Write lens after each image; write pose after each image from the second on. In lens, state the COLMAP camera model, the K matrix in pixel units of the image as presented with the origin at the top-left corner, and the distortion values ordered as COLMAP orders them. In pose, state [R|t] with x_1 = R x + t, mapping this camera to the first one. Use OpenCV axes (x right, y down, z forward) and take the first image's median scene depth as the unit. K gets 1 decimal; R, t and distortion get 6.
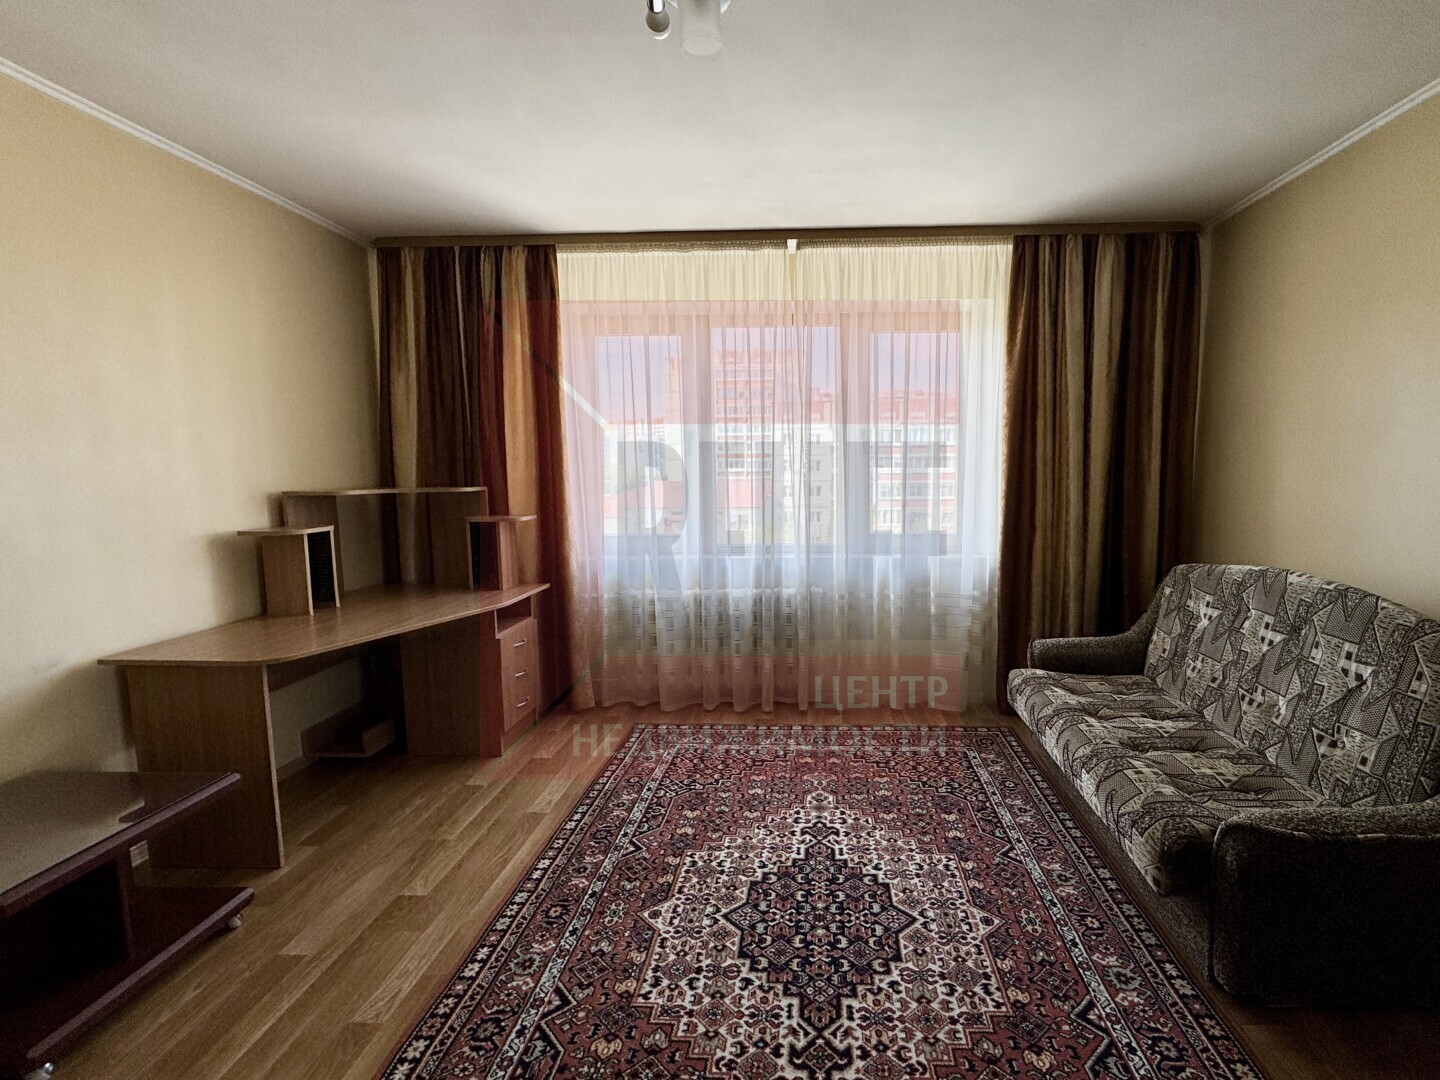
lens RADIAL K [[614.2, 0, 719.8], [0, 614.2, 533.5], [0, 0, 1]] dist [0.000923, 0.000258]
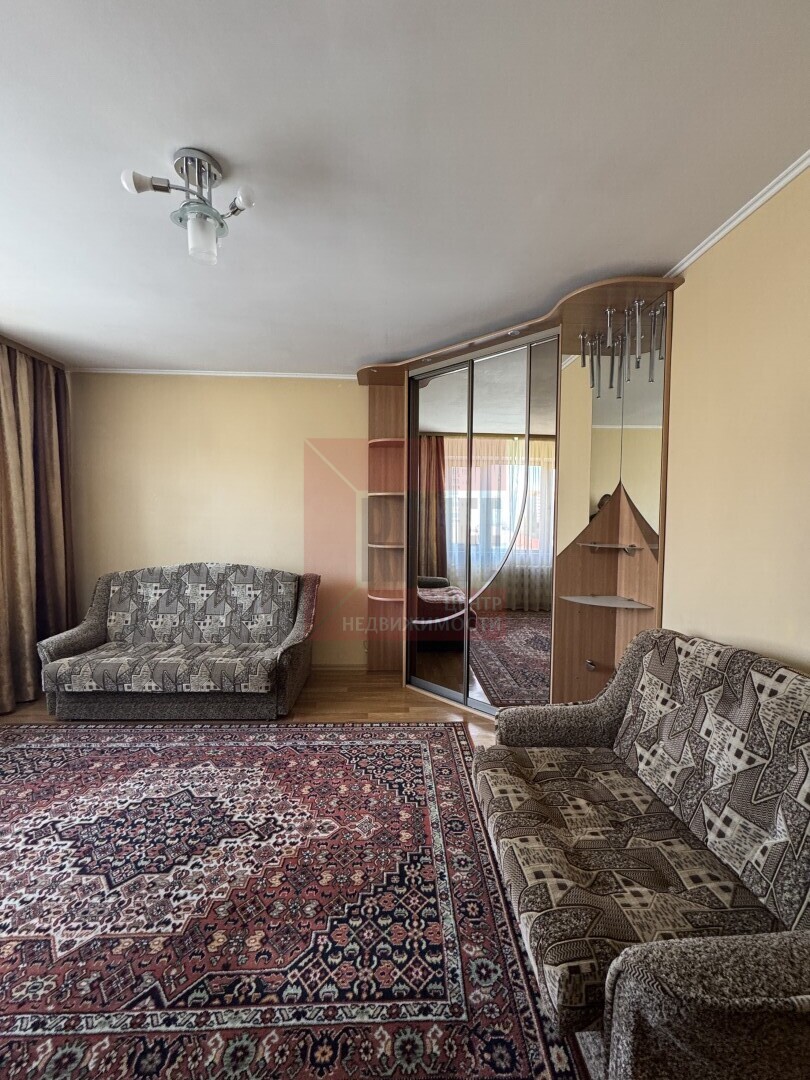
lens RADIAL K [[431.6, 0, 407.0], [0, 431.6, 538.6], [0, 0, 1]] dist [0.000499, 0.000104]
pose [[-0.057586, -0.040239, 0.997529, -0.763312], [0.097708, 0.994163, 0.045744, -0.030195], [-0.993548, 0.100101, -0.053318, 0.374942]]
